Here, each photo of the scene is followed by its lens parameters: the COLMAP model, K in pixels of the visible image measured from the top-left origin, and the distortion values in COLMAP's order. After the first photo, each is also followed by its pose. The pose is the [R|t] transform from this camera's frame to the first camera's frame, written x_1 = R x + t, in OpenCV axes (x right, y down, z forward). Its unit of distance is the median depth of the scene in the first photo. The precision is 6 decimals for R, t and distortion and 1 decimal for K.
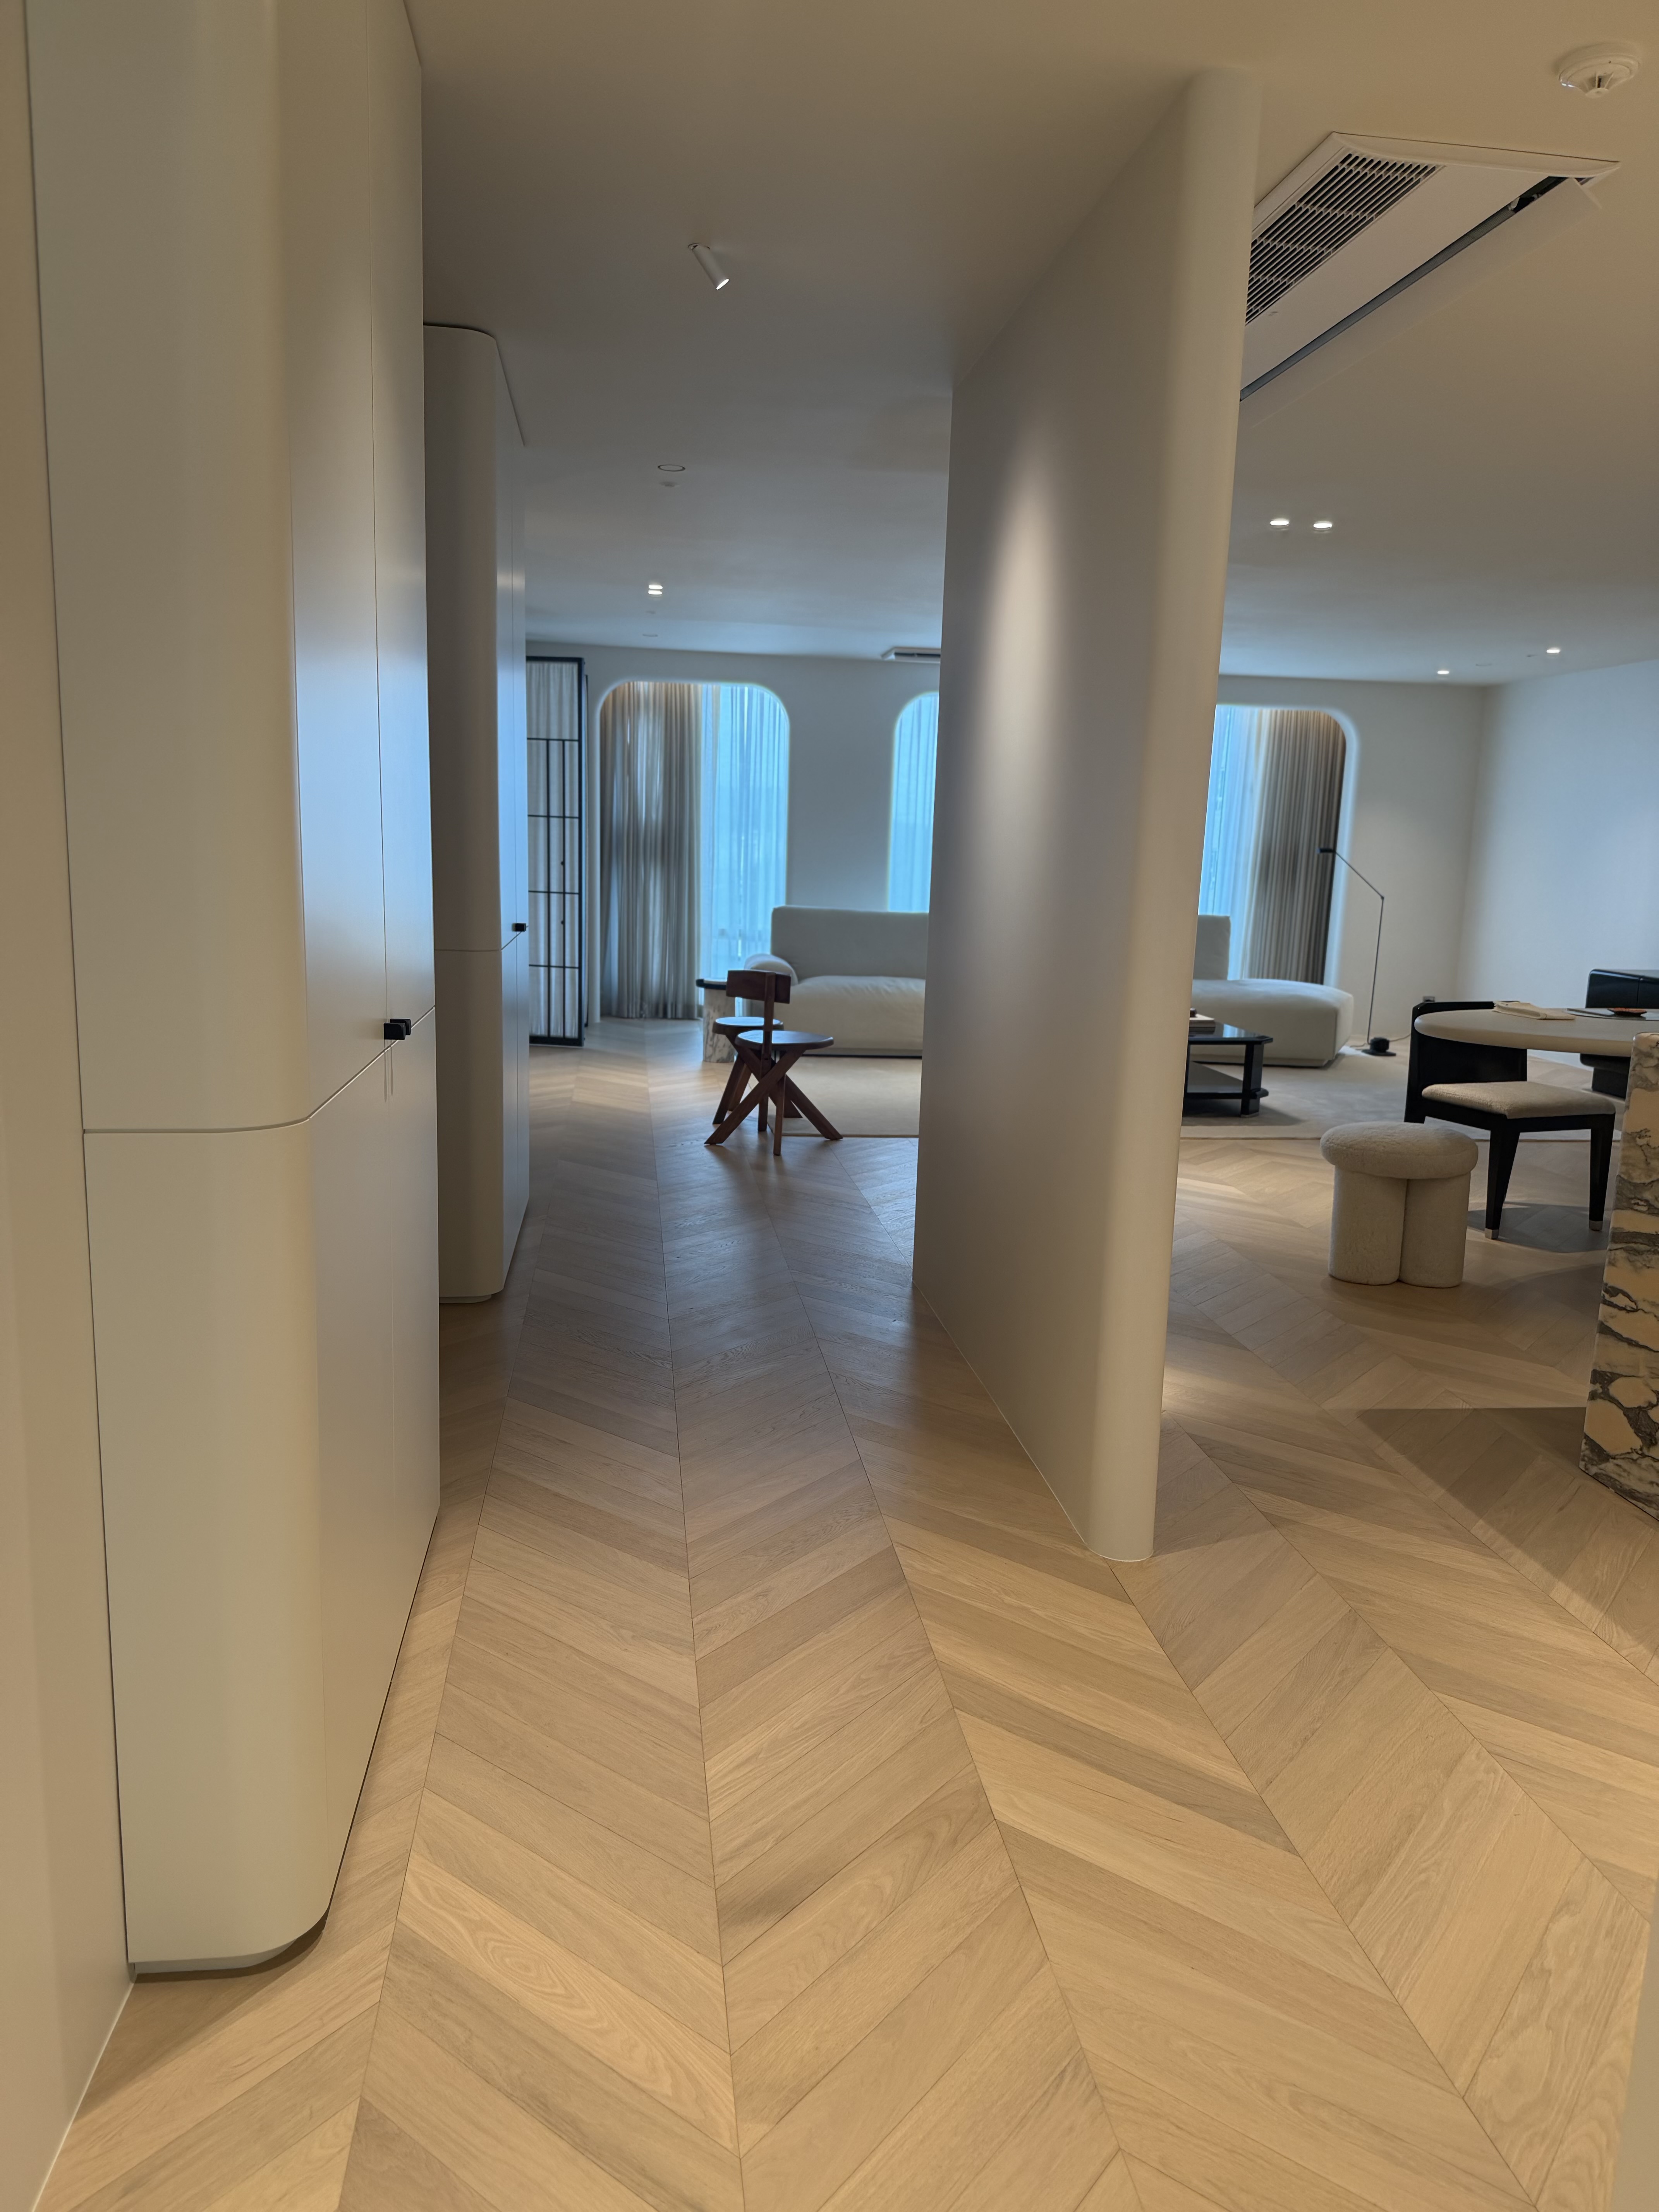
lens RADIAL K [[1568.4, 0, 829.5], [0, 1568.4, 1106.0], [0, 0, 1]] dist [0.099268, -0.132188]
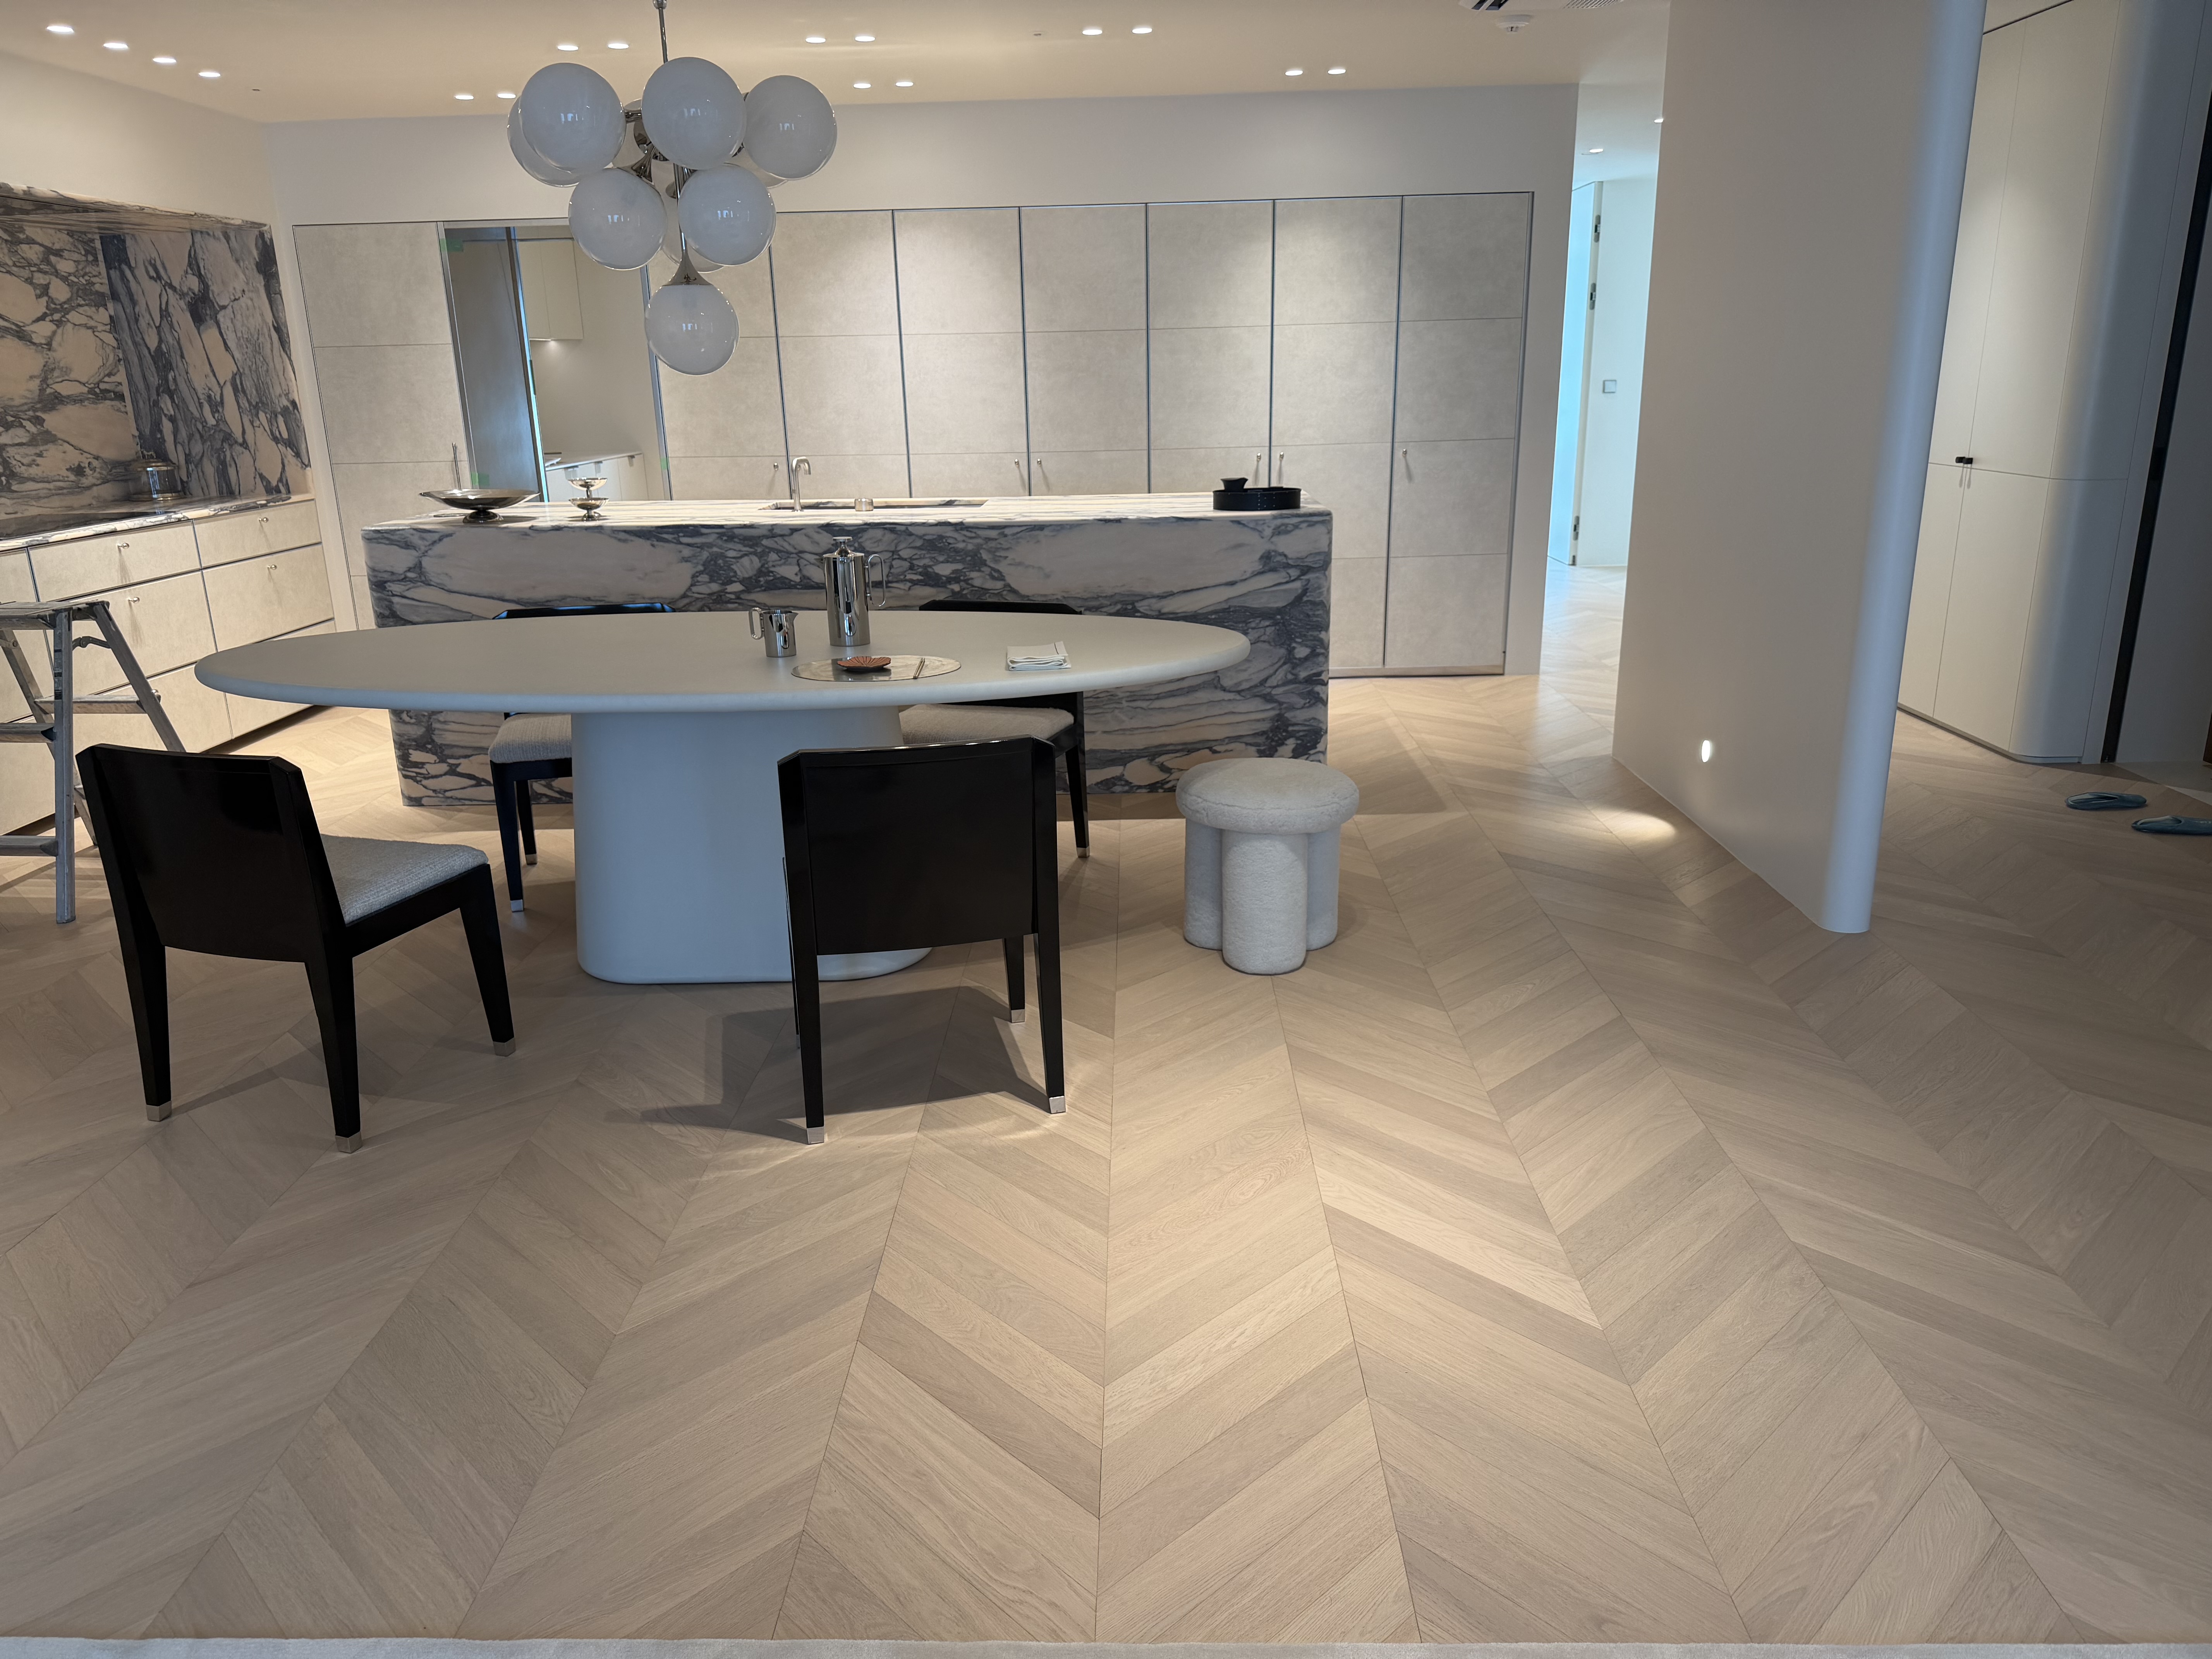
lens RADIAL K [[1569.0, 0, 1103.6], [0, 1569.0, 835.1], [0, 0, 1]] dist [0.061325, -0.074829]
pose [[-0.988999, -0.059737, 0.135327, 0.281282], [0.007111, 0.894577, 0.446857, -0.258696], [-0.147754, 0.442903, -0.884311, 1.452162]]
